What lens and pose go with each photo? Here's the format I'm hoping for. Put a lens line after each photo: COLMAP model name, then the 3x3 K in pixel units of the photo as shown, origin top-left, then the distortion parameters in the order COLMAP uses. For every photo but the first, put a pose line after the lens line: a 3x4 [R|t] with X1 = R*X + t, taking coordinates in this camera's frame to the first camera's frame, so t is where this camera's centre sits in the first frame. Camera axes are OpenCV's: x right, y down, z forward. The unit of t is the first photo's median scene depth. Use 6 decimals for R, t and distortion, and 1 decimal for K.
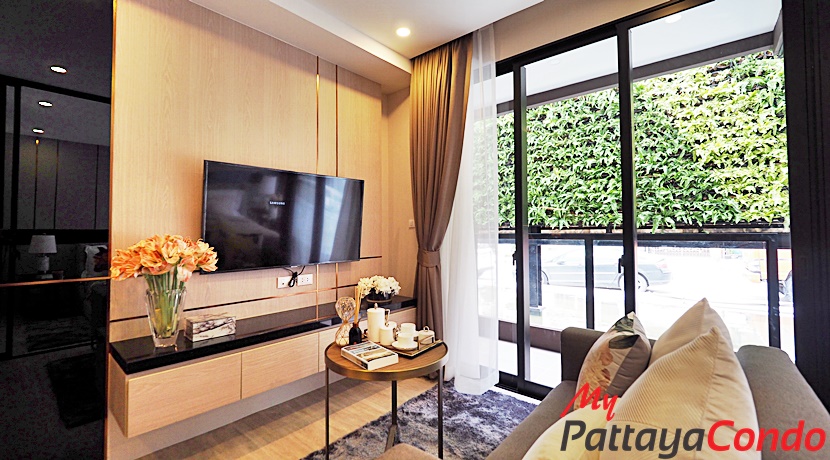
lens RADIAL K [[350.9, 0, 407.9], [0, 350.9, 222.2], [0, 0, 1]] dist [-0.001268, 0.000008]
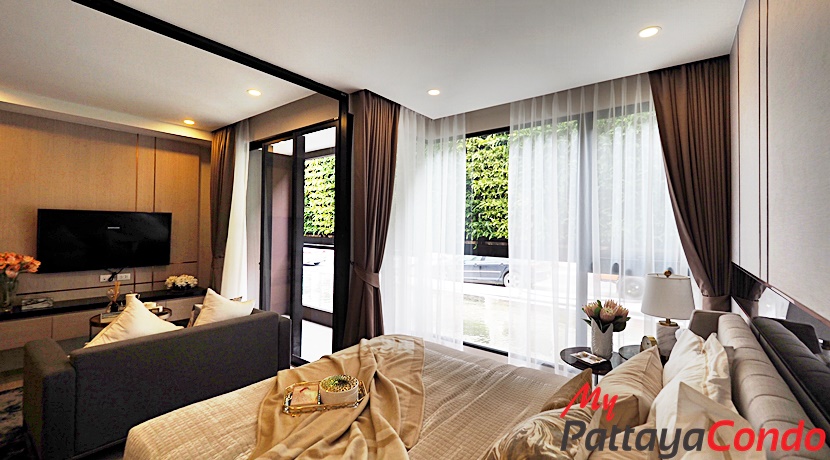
lens RADIAL K [[351.6, 0, 405.6], [0, 351.6, 224.9], [0, 0, 1]] dist [-0.002160, 0.000676]
pose [[0.998731, 0.018411, 0.046876, 0.782025], [-0.019292, 0.999644, 0.018407, -0.108914], [-0.046521, -0.019288, 0.998731, -0.559098]]
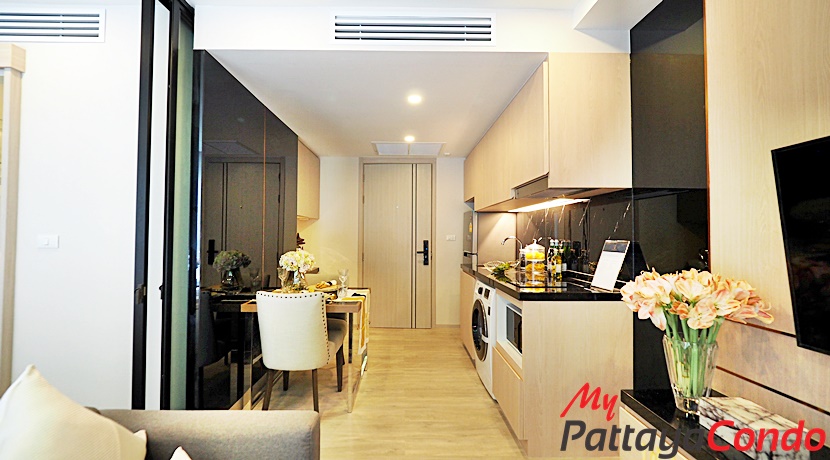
lens RADIAL K [[351.6, 0, 405.6], [0, 351.6, 224.9], [0, 0, 1]] dist [-0.002160, 0.000676]
pose [[-0.740885, -0.019027, -0.671362, 0.184126], [0.017945, 0.998681, -0.048107, -0.022199], [0.671392, -0.047689, -0.739567, 0.675021]]
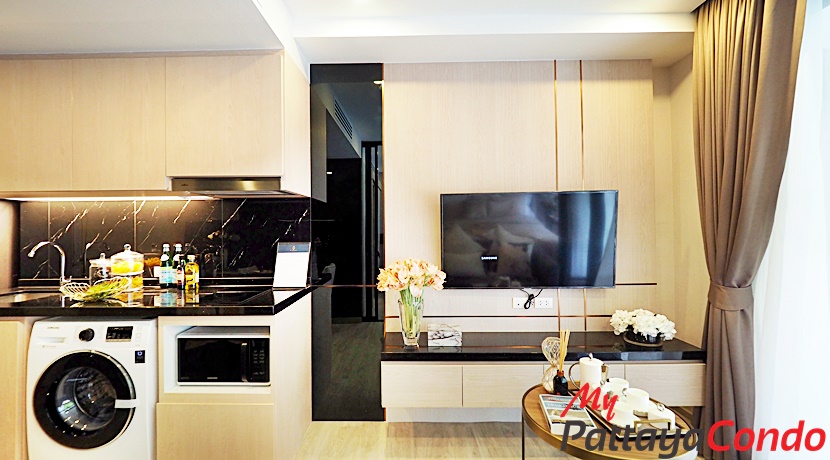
lens RADIAL K [[351.6, 0, 405.6], [0, 351.6, 224.9], [0, 0, 1]] dist [-0.002160, 0.000676]
pose [[0.652111, -0.011580, -0.758035, 0.160998], [0.028789, 0.999540, 0.009497, -0.057470], [0.757576, -0.028016, 0.652145, 0.087713]]
